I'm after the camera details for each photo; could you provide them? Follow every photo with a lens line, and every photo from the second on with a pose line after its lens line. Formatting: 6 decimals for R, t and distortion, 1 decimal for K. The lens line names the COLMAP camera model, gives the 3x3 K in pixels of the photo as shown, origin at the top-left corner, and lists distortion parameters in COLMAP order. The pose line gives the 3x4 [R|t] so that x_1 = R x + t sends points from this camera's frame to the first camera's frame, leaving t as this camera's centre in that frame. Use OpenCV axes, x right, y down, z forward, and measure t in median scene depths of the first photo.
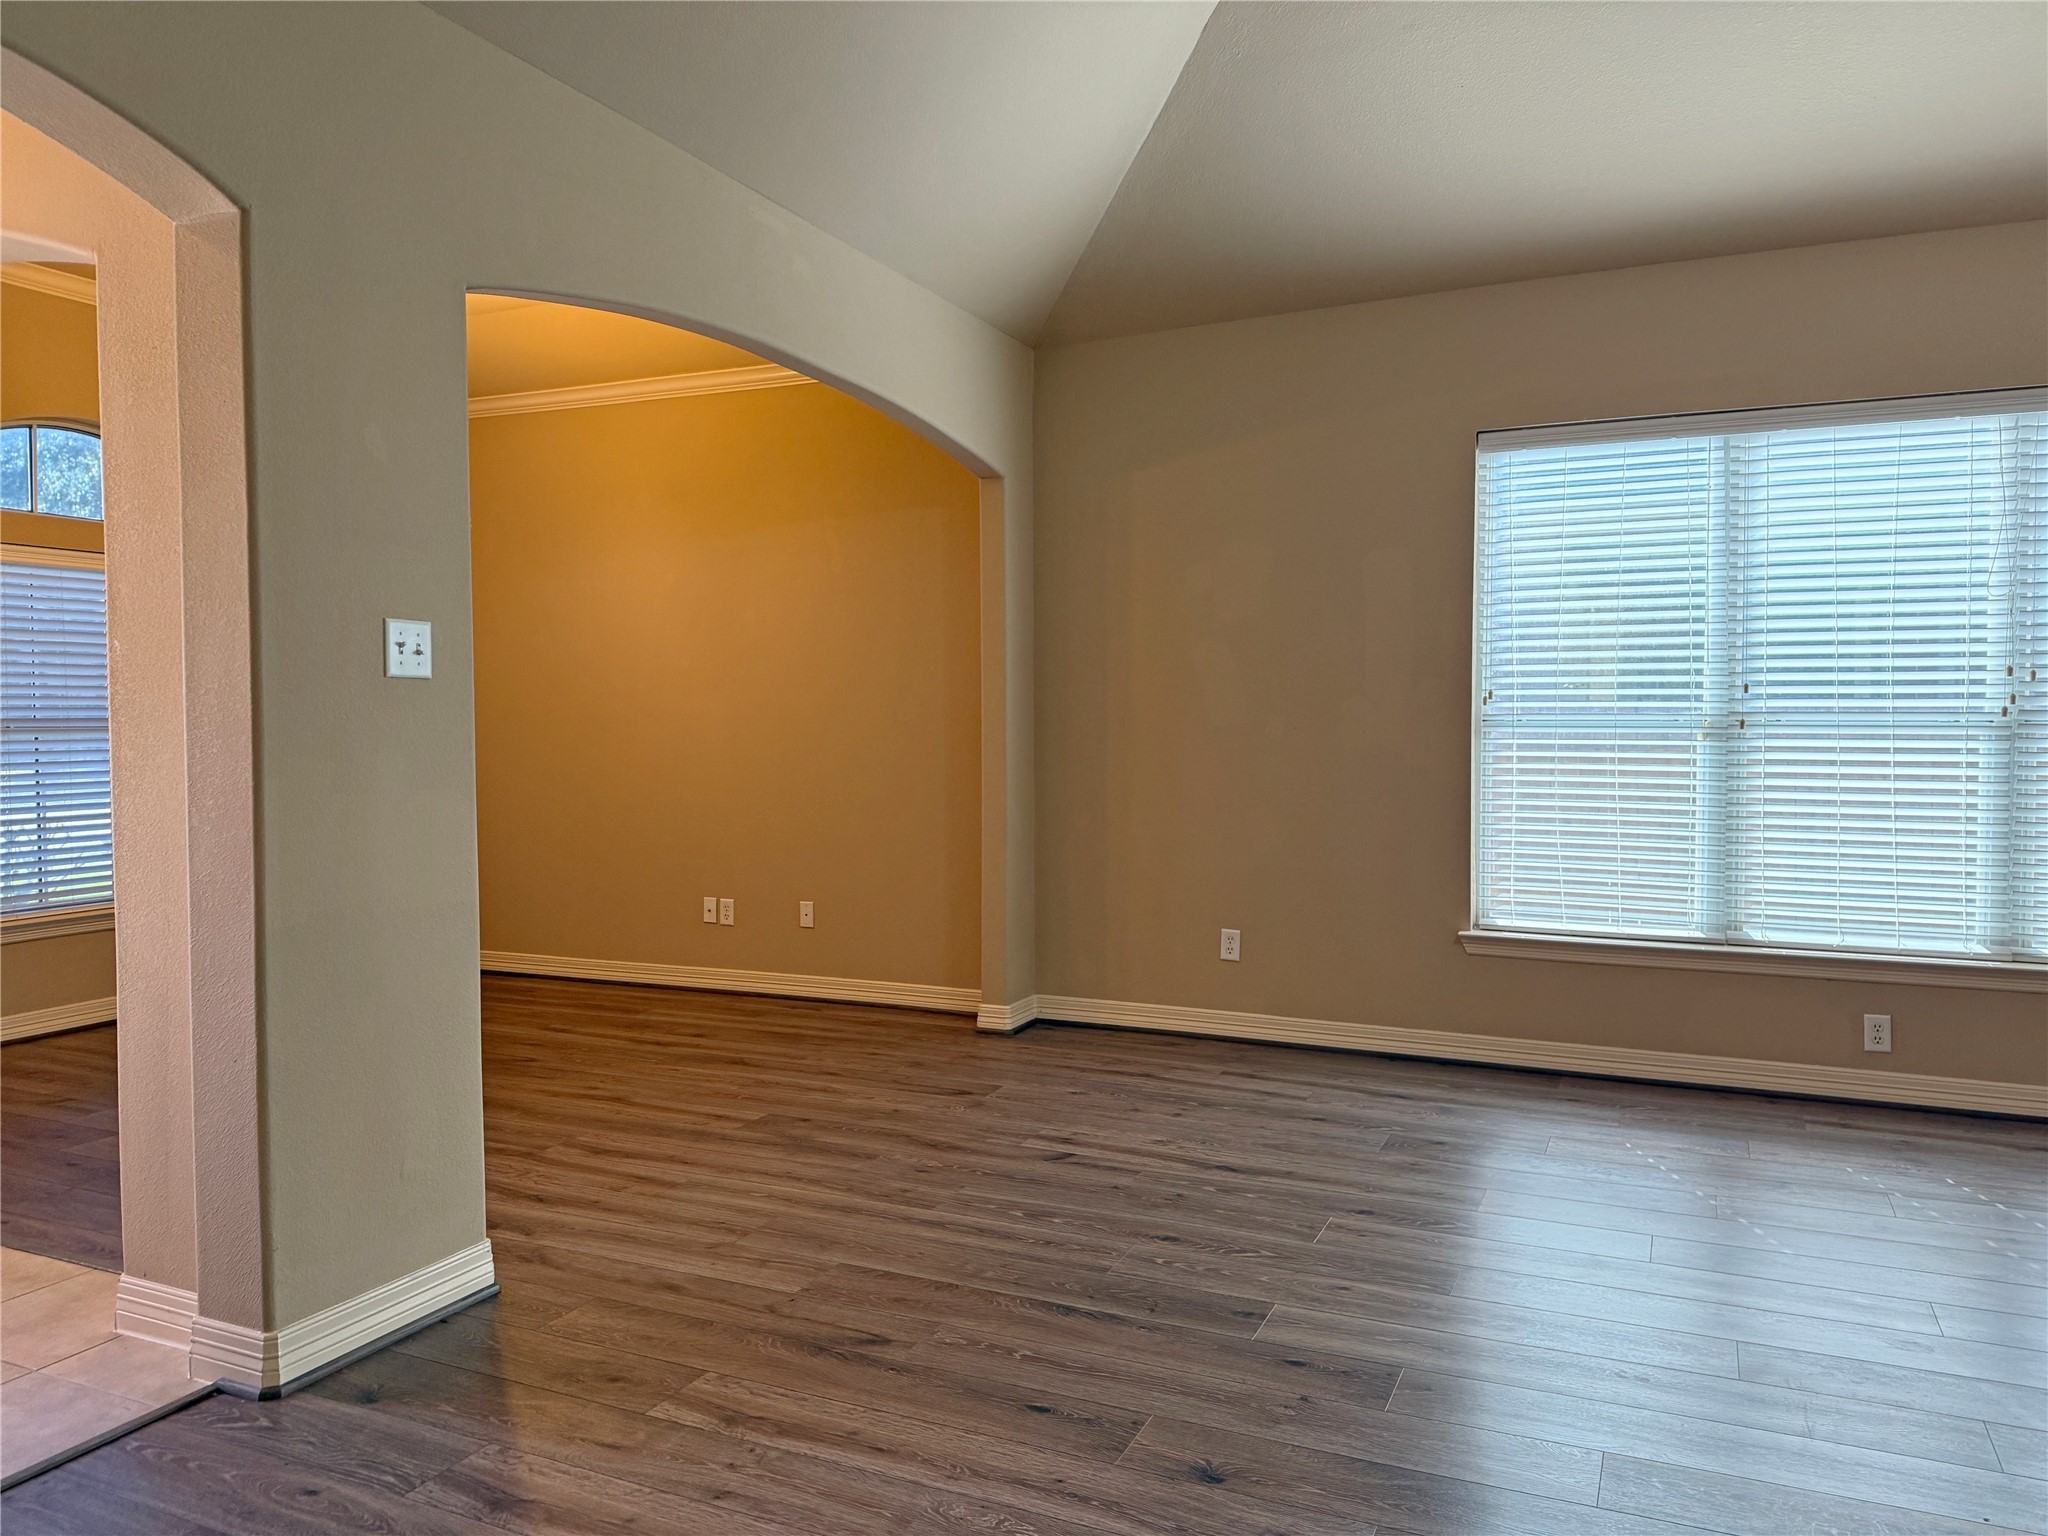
lens RADIAL K [[1439.1, 0, 1028.9], [0, 1439.1, 744.7], [0, 0, 1]] dist [0.089826, -0.125454]
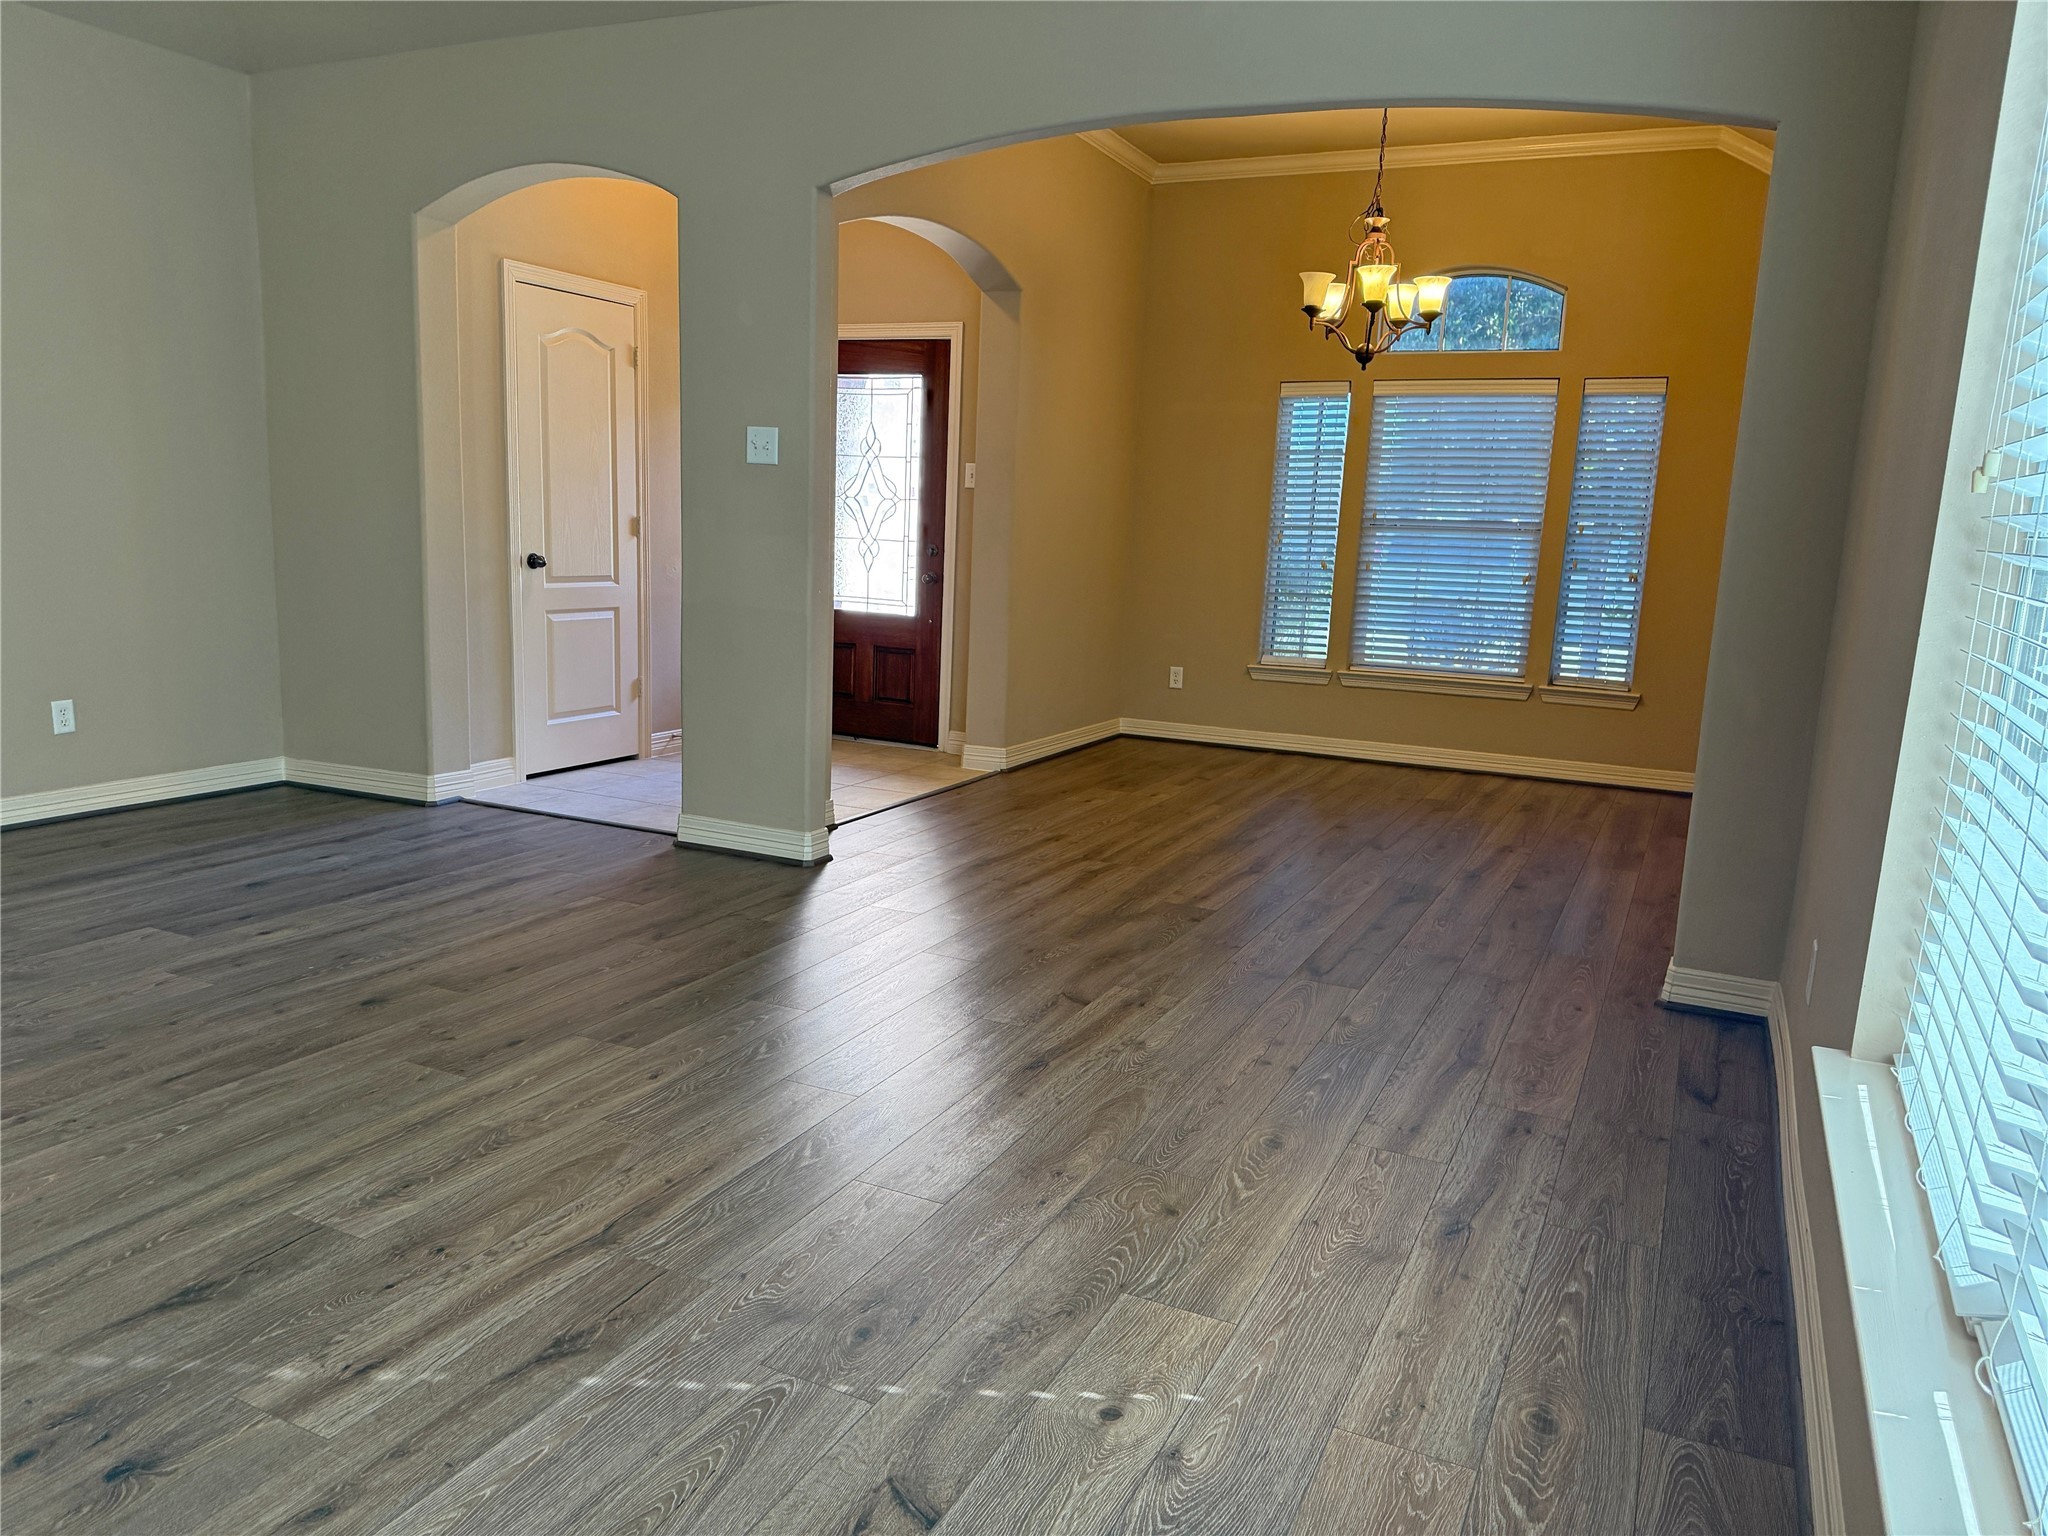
lens RADIAL K [[1423.0, 0, 1007.5], [0, 1423.0, 766.7], [0, 0, 1]] dist [0.079854, -0.095325]
pose [[-0.023530, 0.177818, -0.983782, 0.841729], [-0.060254, 0.982013, 0.178940, -0.012314], [0.997906, 0.063487, -0.012393, 0.931389]]
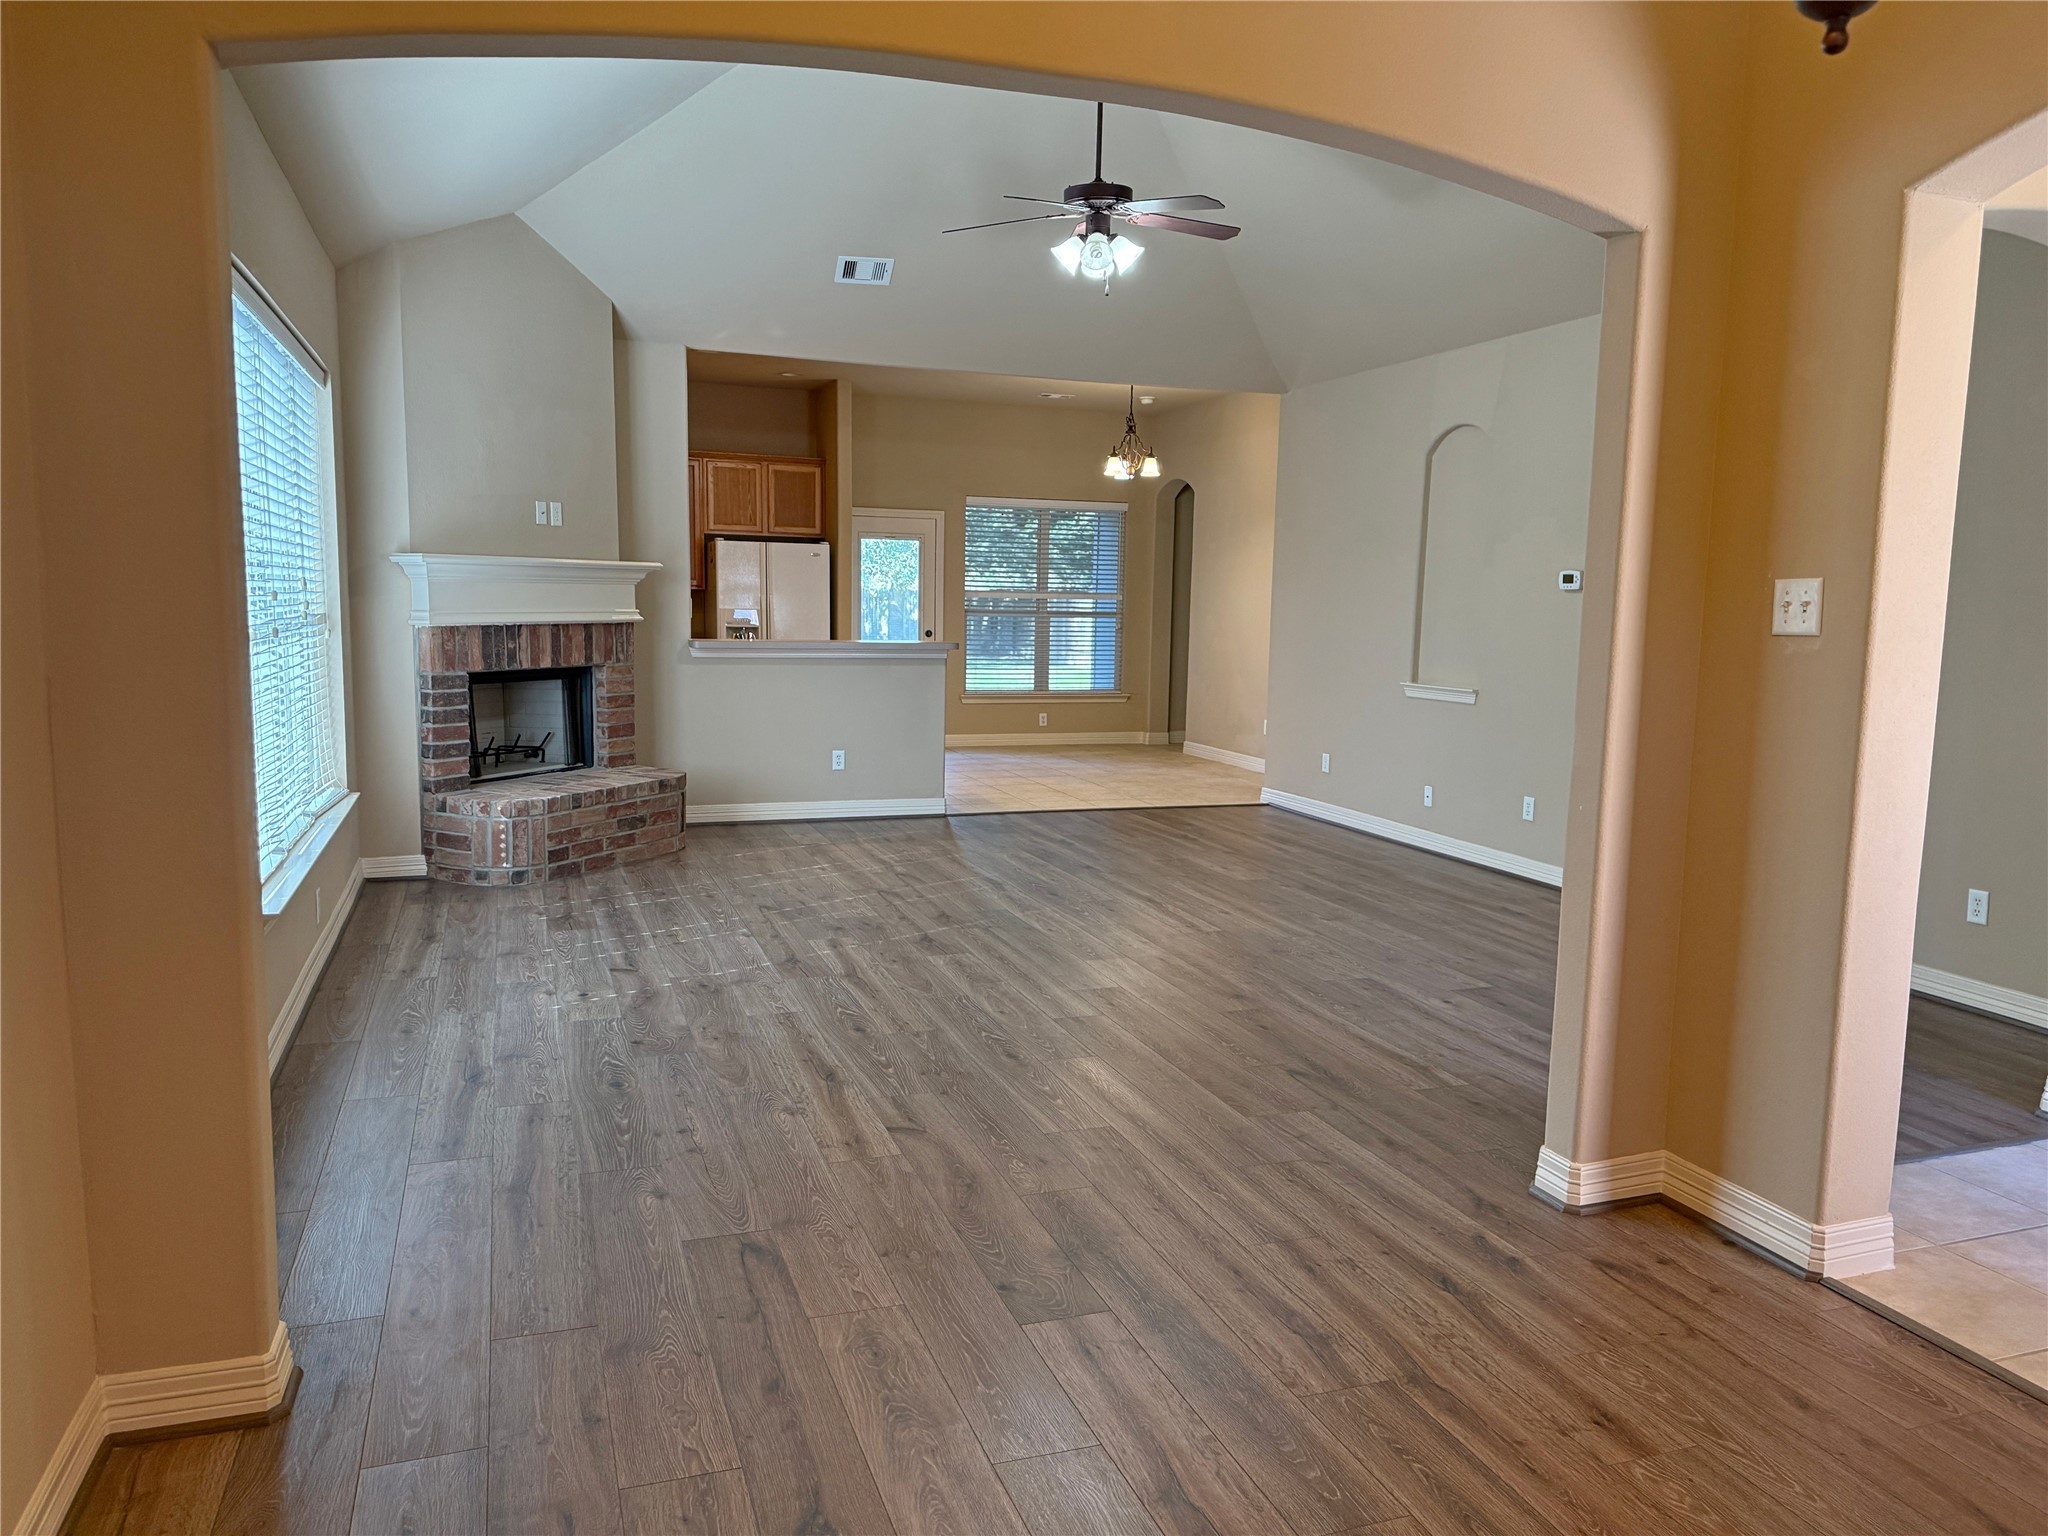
lens RADIAL K [[1441.6, 0, 1024.9], [0, 1441.6, 777.2], [0, 0, 1]] dist [0.097363, -0.001002]
pose [[-0.699881, -0.101089, 0.707070, -0.637755], [-0.000504, 0.990004, 0.141041, -0.063545], [-0.714259, 0.098355, -0.692936, 1.513335]]
